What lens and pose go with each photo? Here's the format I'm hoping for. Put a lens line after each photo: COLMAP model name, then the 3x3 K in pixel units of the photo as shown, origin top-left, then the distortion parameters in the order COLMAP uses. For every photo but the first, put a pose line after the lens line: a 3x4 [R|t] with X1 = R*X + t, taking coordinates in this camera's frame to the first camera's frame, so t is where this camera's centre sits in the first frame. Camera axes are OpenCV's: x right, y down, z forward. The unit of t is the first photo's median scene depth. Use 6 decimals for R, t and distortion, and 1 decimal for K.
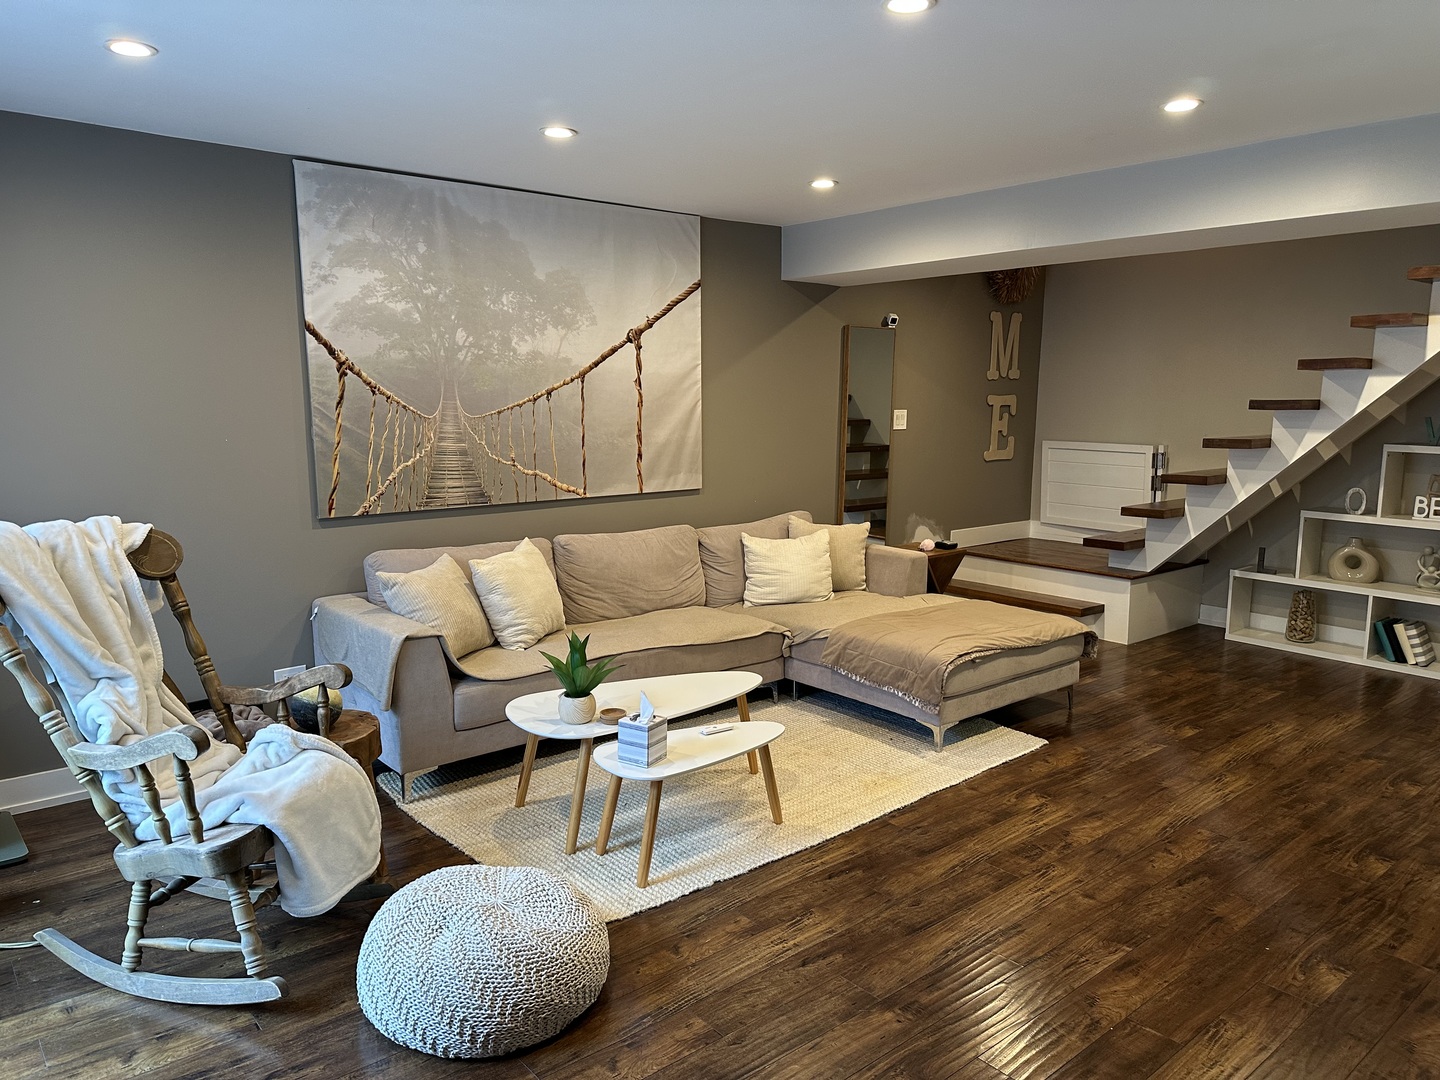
lens RADIAL K [[1006.2, 0, 731.9], [0, 1006.2, 537.8], [0, 0, 1]] dist [0.152818, -0.273195]
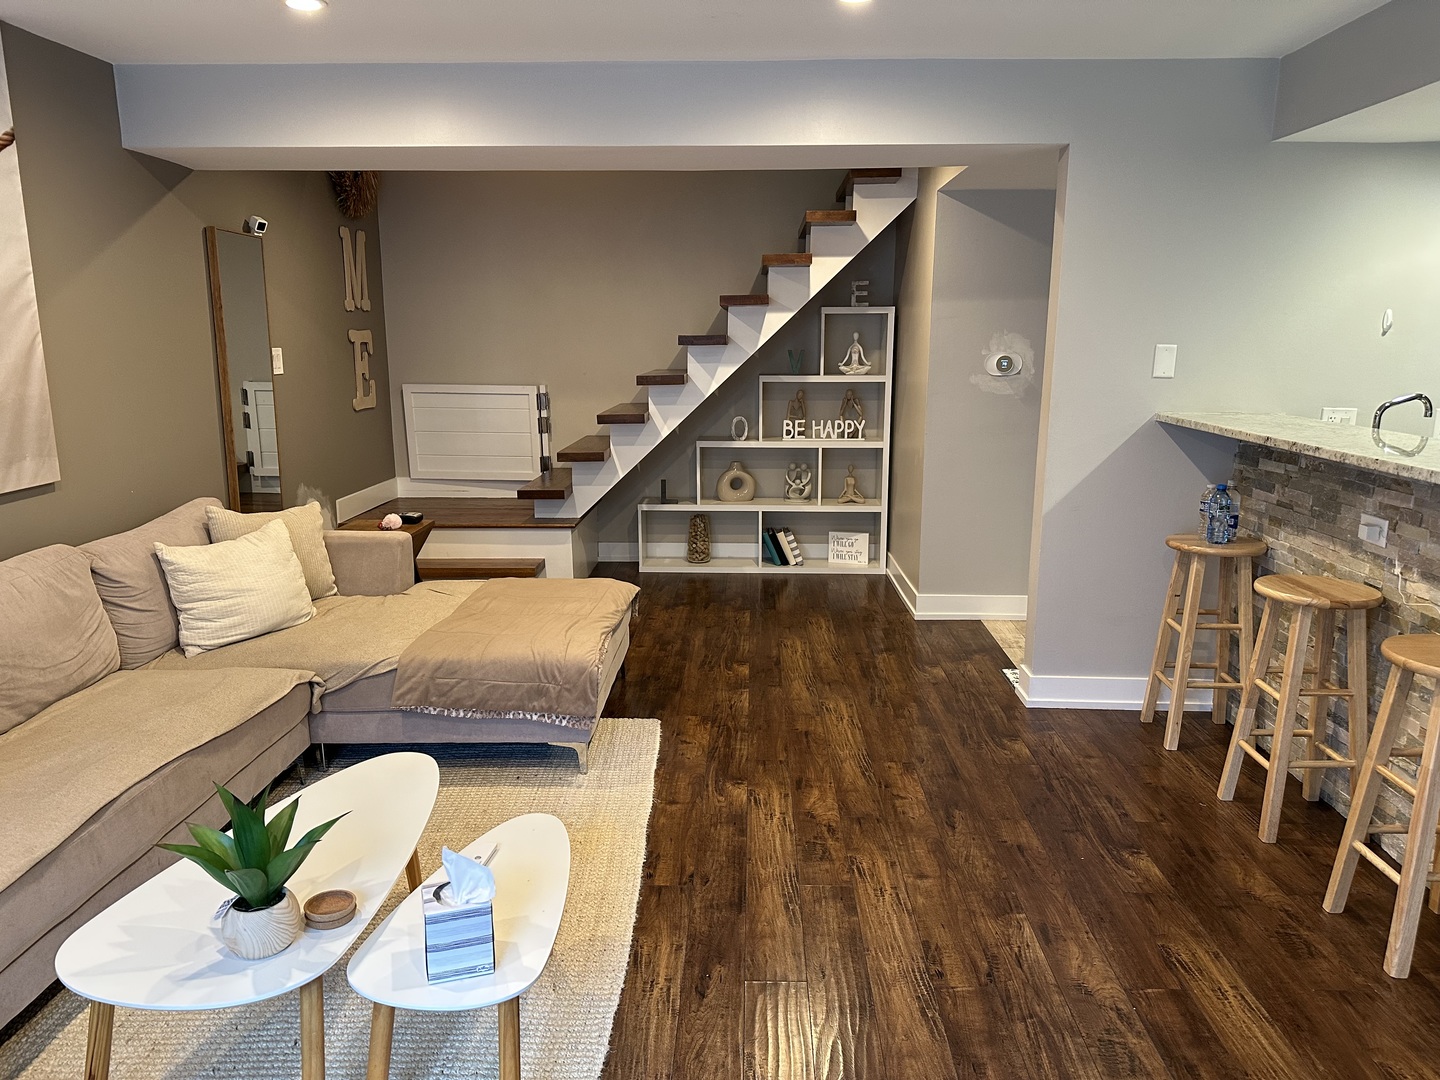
lens RADIAL K [[1001.5, 0, 742.0], [0, 1001.5, 535.3], [0, 0, 1]] dist [0.126661, -0.178026]
pose [[0.661742, -0.150000, 0.734573, -0.225778], [0.109949, 0.988604, 0.102825, -0.036648], [-0.741625, 0.012722, 0.670694, 0.302604]]
